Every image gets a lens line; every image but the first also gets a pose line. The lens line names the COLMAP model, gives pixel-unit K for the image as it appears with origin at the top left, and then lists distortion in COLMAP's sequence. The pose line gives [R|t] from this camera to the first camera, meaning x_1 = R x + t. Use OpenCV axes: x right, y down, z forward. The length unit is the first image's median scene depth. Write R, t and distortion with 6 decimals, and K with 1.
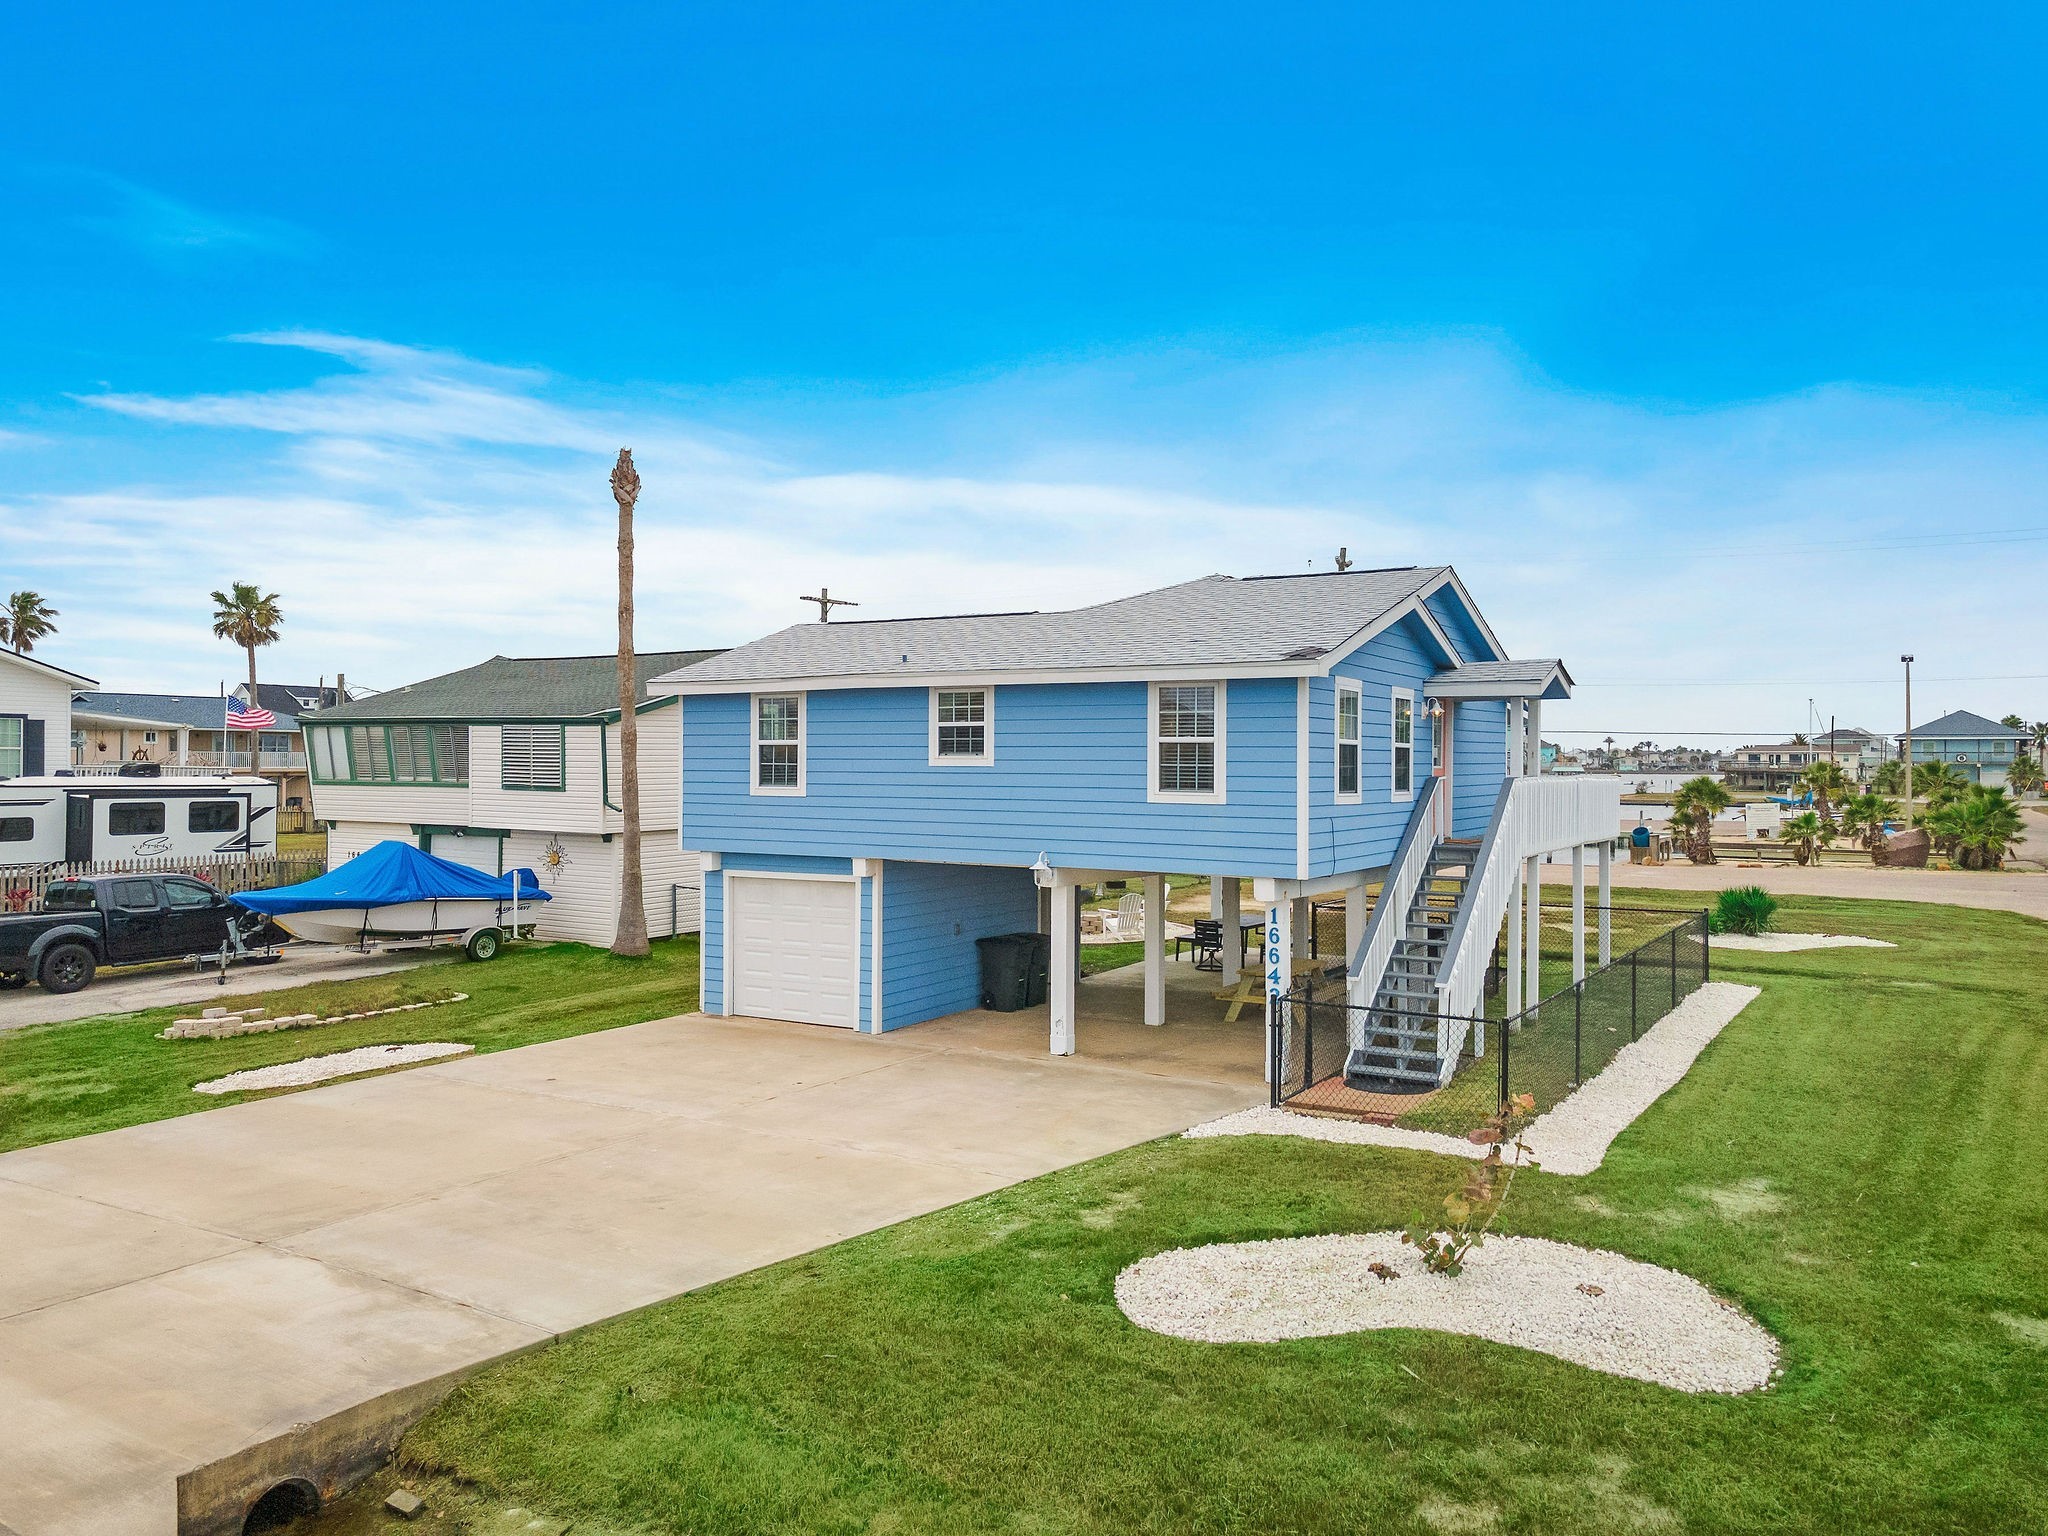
lens RADIAL K [[1515.5, 0, 1024.0], [0, 1515.5, 768.0], [0, 0, 1]] dist [0.069627, 0.006763]
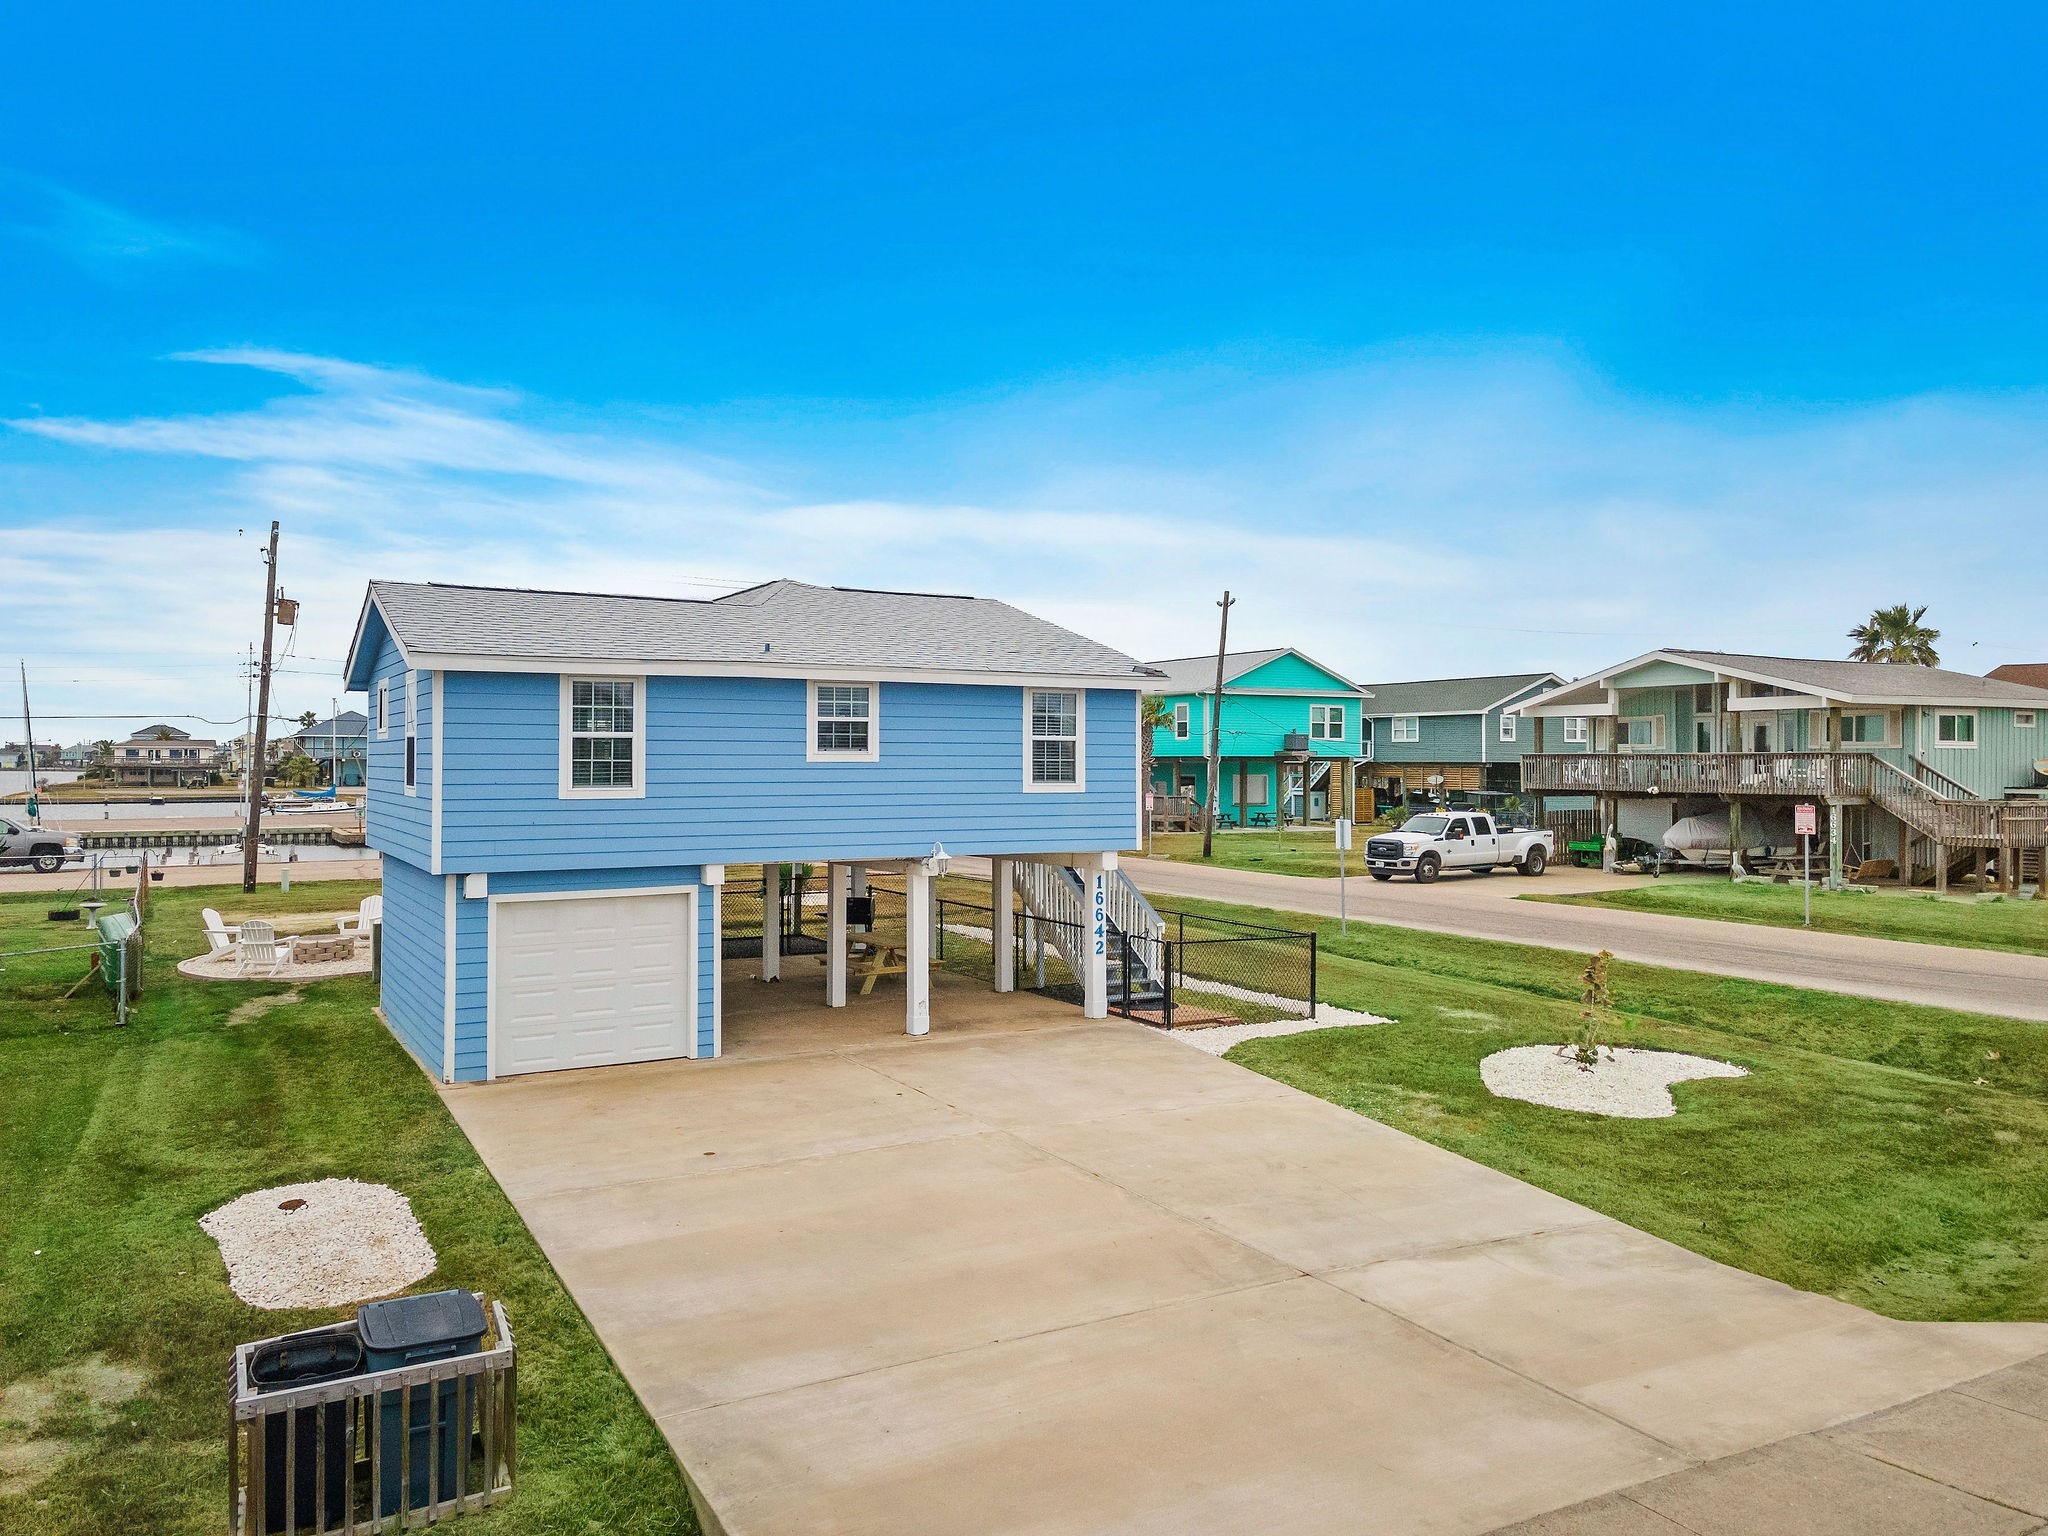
lens RADIAL K [[1464.7, 0, 1024.0], [0, 1464.7, 768.0], [0, 0, 1]] dist [0.040918, 0.003827]
pose [[0.484475, -0.009110, 0.874758, -0.826998], [0.003932, 0.999958, 0.008236, -0.004706], [-0.874796, -0.000551, 0.484491, 0.440263]]
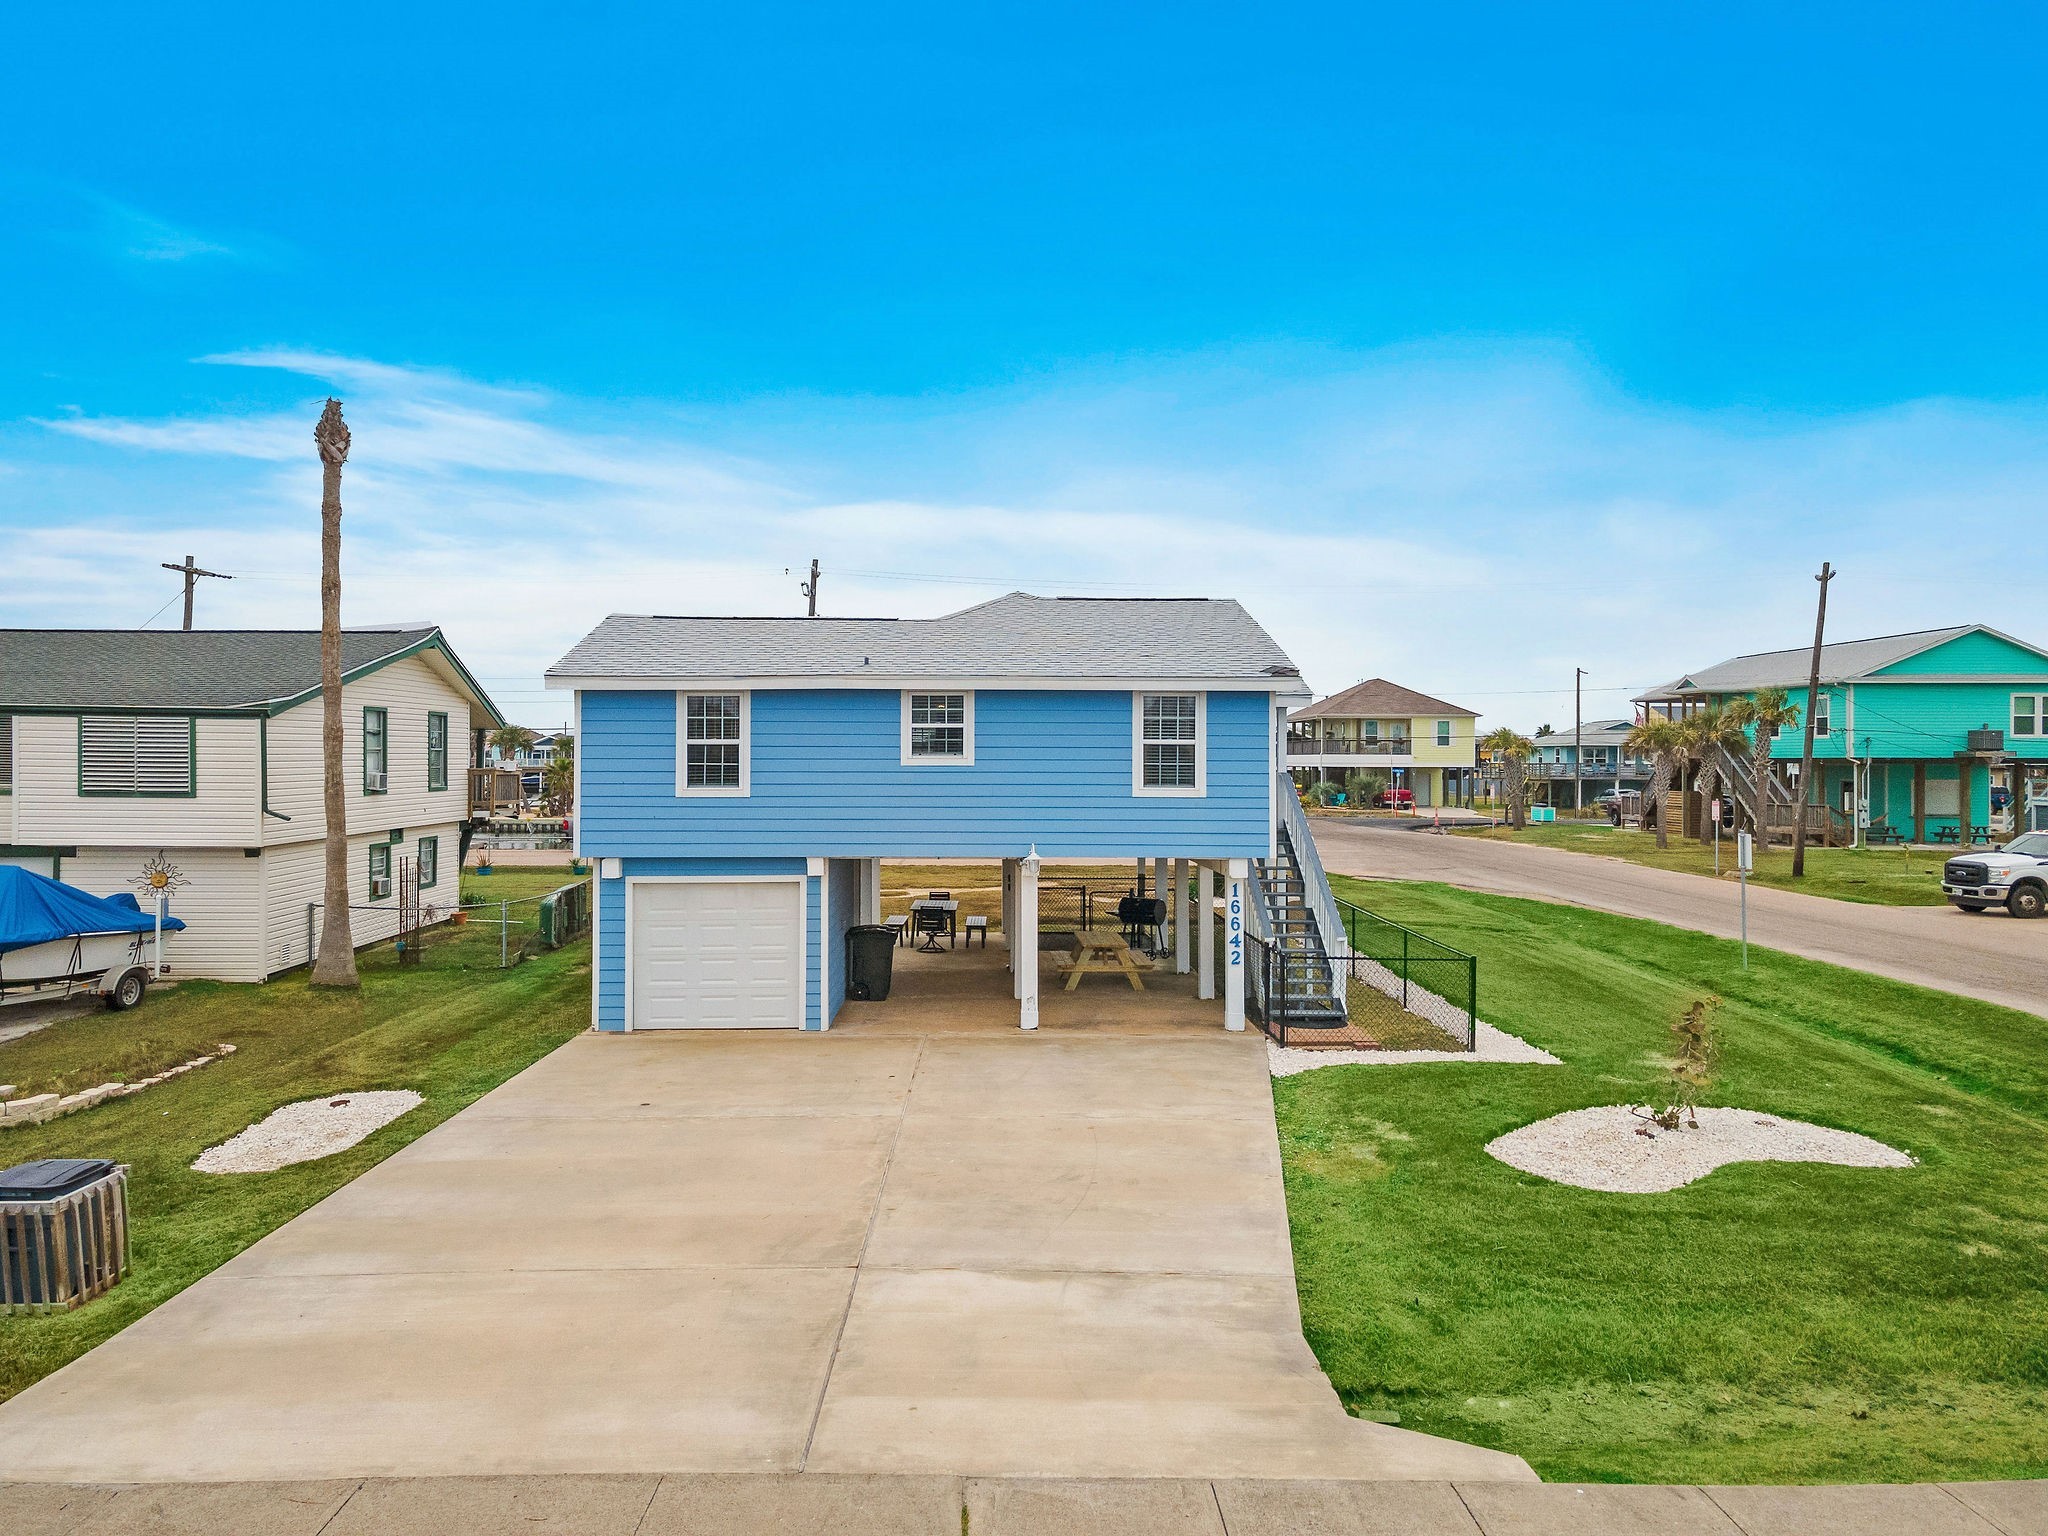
lens RADIAL K [[1484.5, 0, 1034.7], [0, 1484.5, 754.3], [0, 0, 1]] dist [0.007384, 0.069418]
pose [[0.838414, -0.001794, 0.545031, -0.552913], [0.004231, 0.999986, -0.003217, -0.005592], [-0.545017, 0.005003, 0.838410, 0.099826]]
